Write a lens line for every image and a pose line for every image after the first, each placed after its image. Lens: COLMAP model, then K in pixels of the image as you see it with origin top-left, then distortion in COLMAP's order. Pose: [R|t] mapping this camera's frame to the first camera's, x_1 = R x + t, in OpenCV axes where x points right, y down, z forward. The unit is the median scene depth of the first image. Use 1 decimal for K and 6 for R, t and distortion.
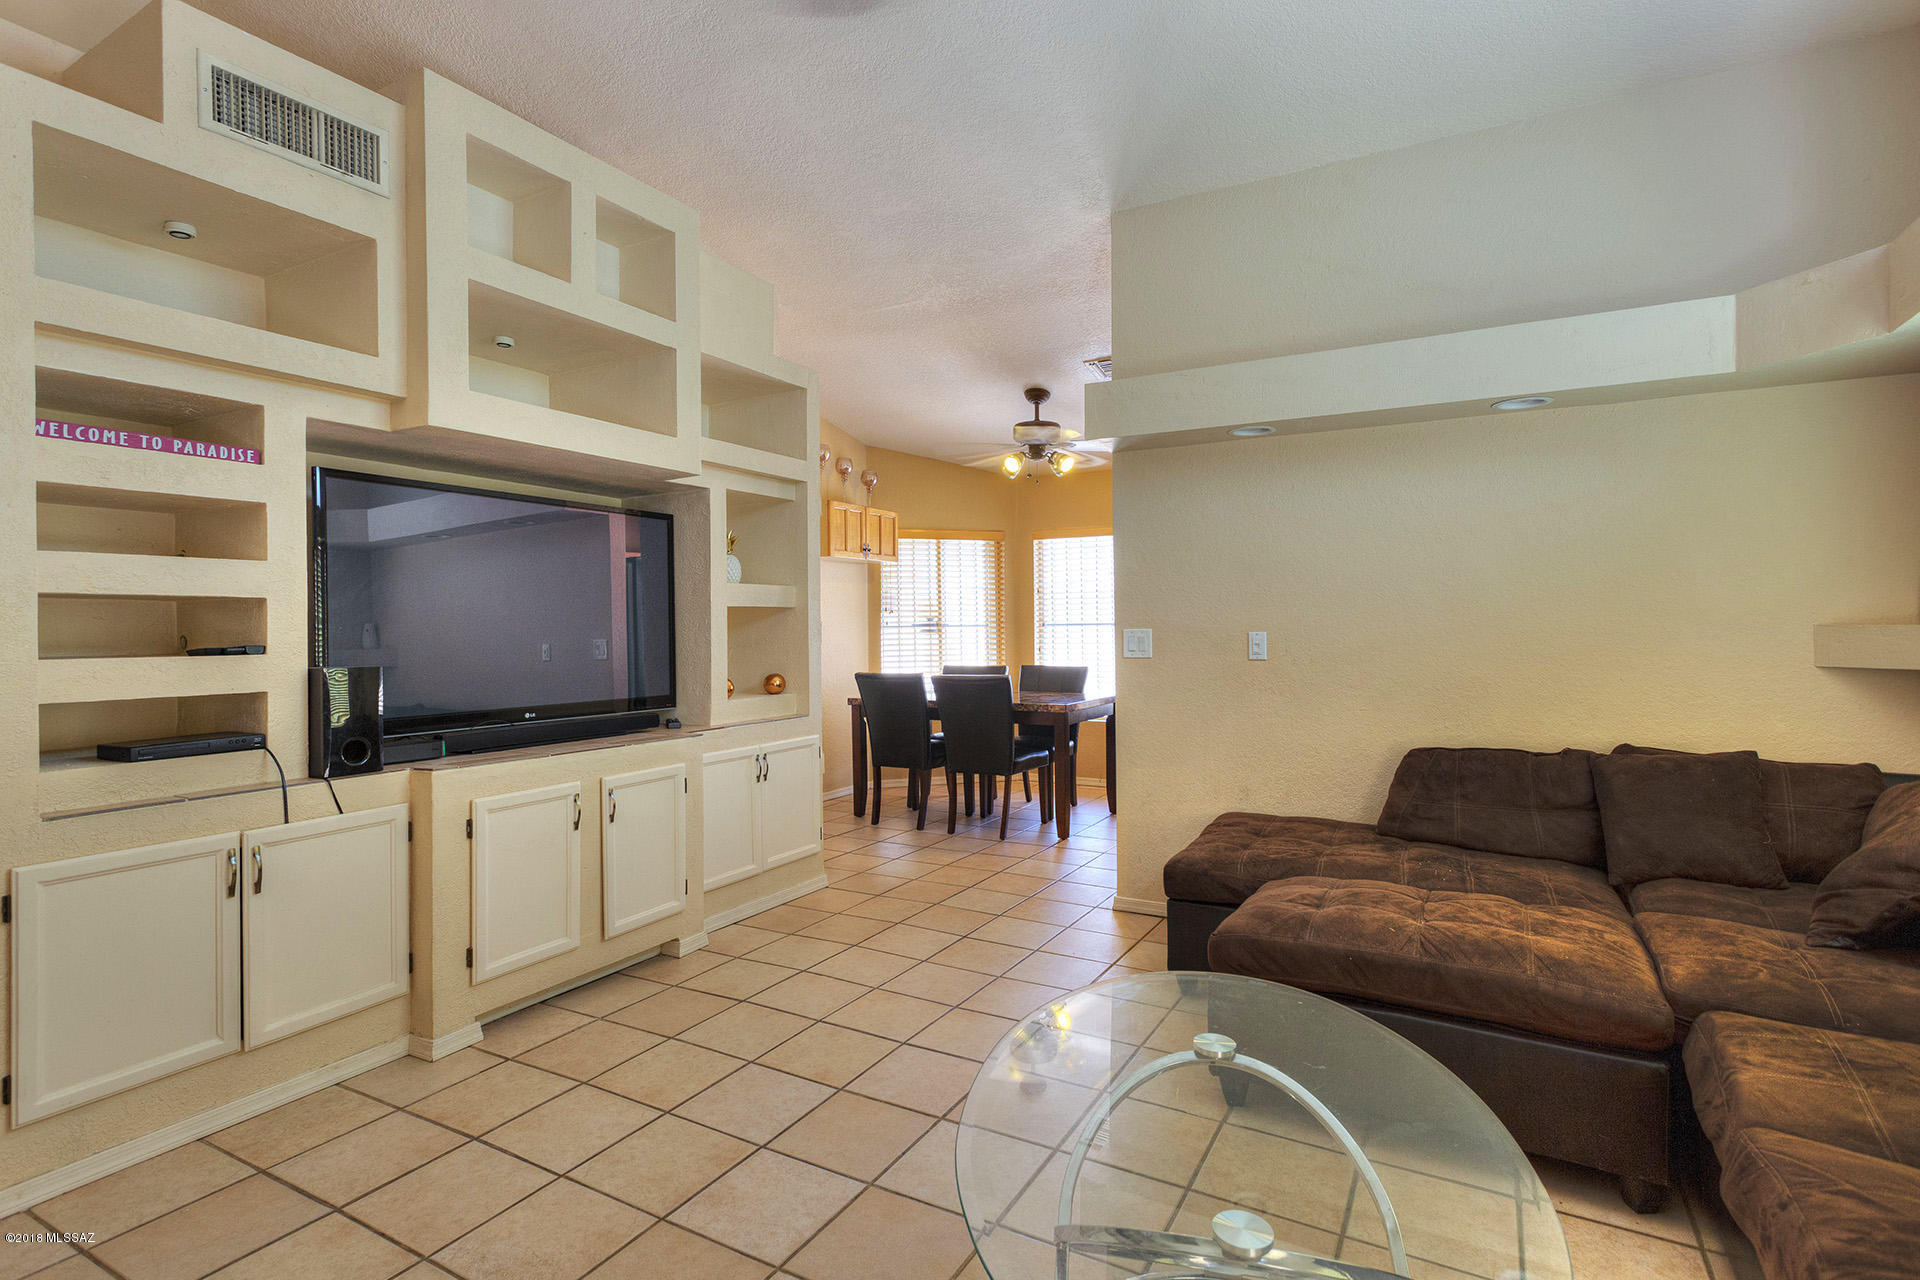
lens RADIAL K [[907.6, 0, 953.7], [0, 907.6, 634.7], [0, 0, 1]] dist [0.000905, 0.001319]
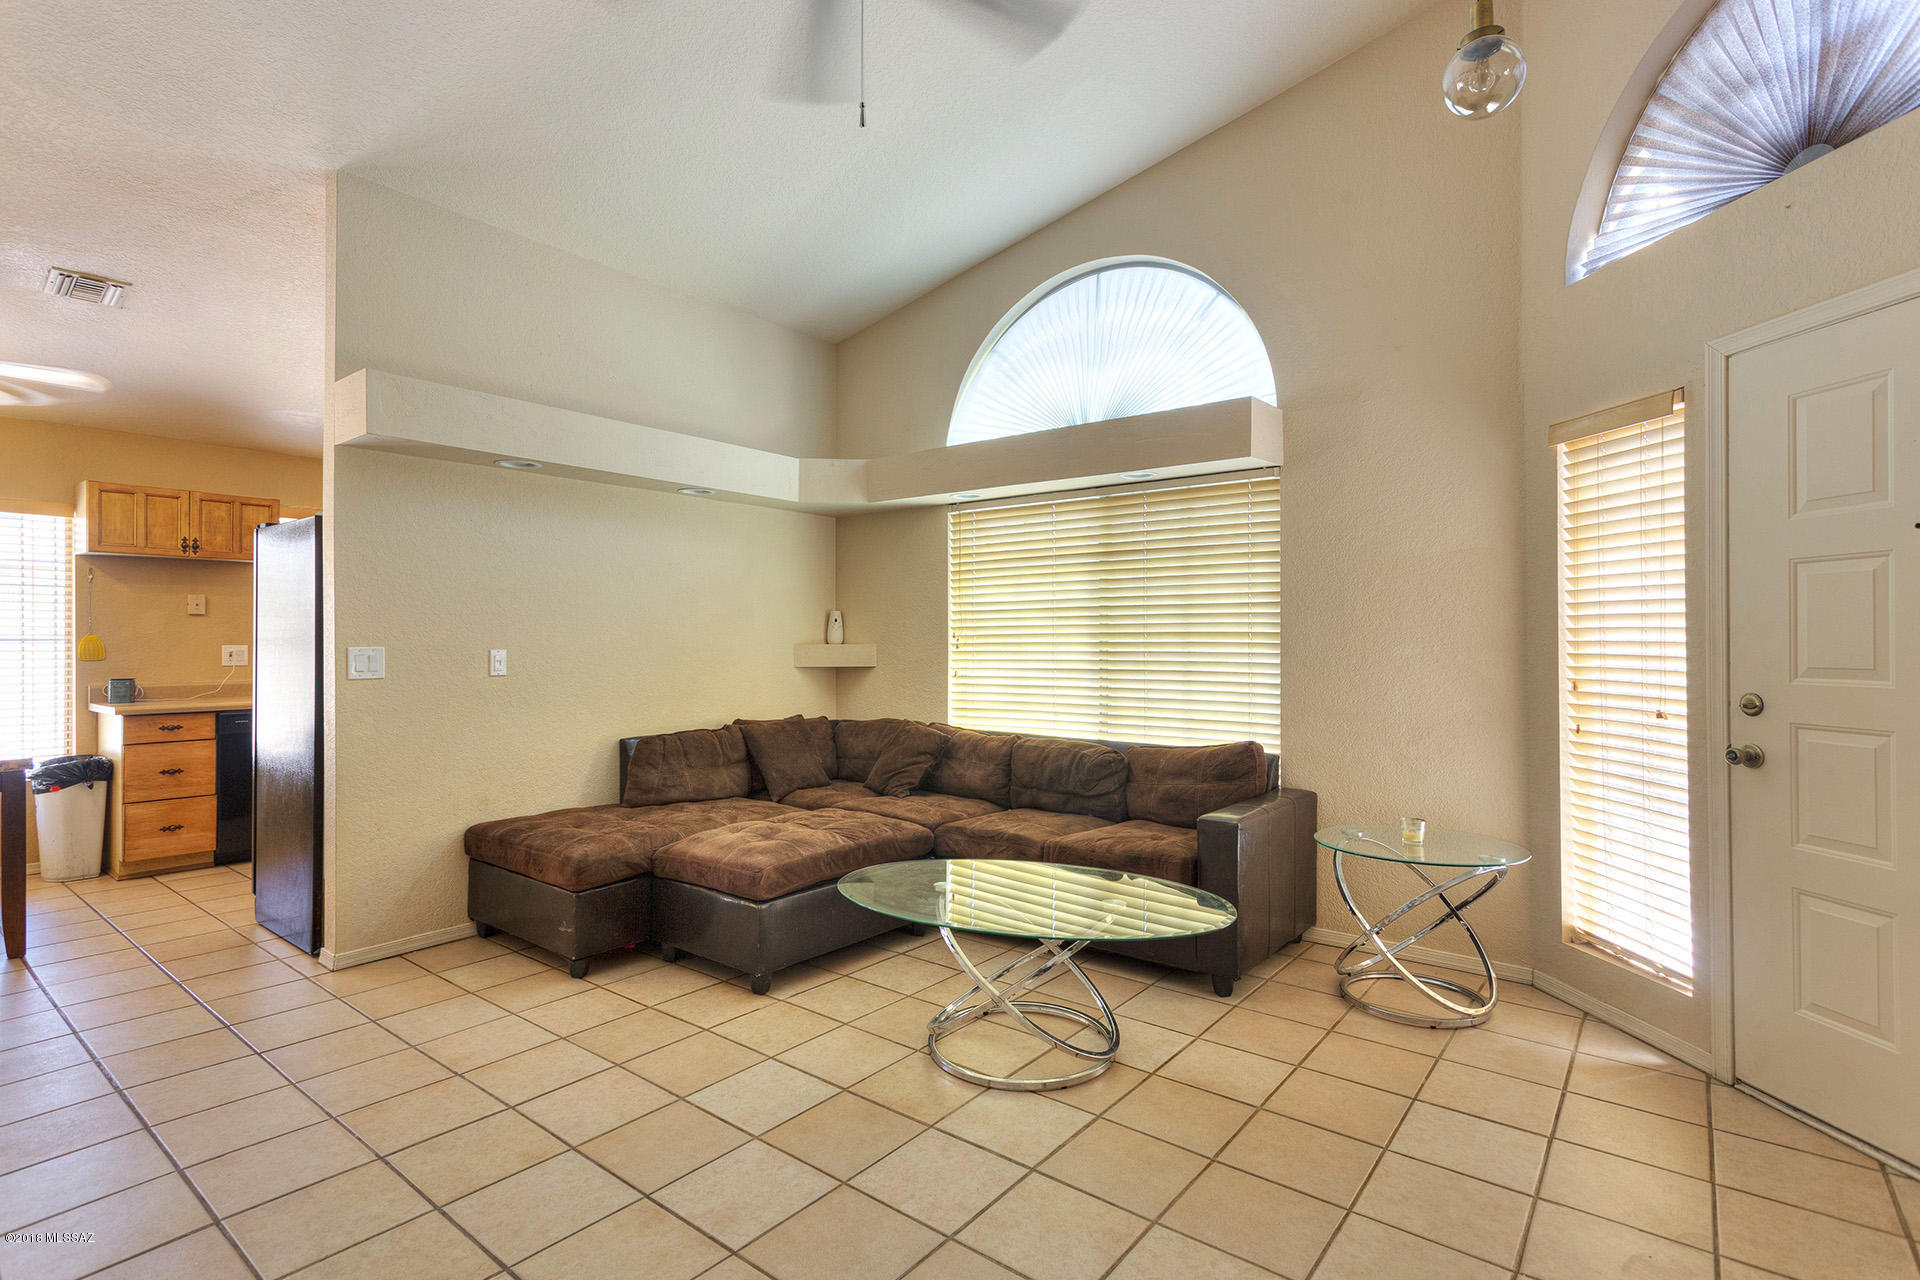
lens RADIAL K [[907.6, 0, 952.9], [0, 907.6, 639.4], [0, 0, 1]] dist [0.000905, 0.001319]
pose [[0.166532, 0.004684, 0.986025, -0.740671], [0.001994, 0.999985, -0.005087, -0.009555], [-0.986034, 0.002813, 0.166520, 0.354459]]
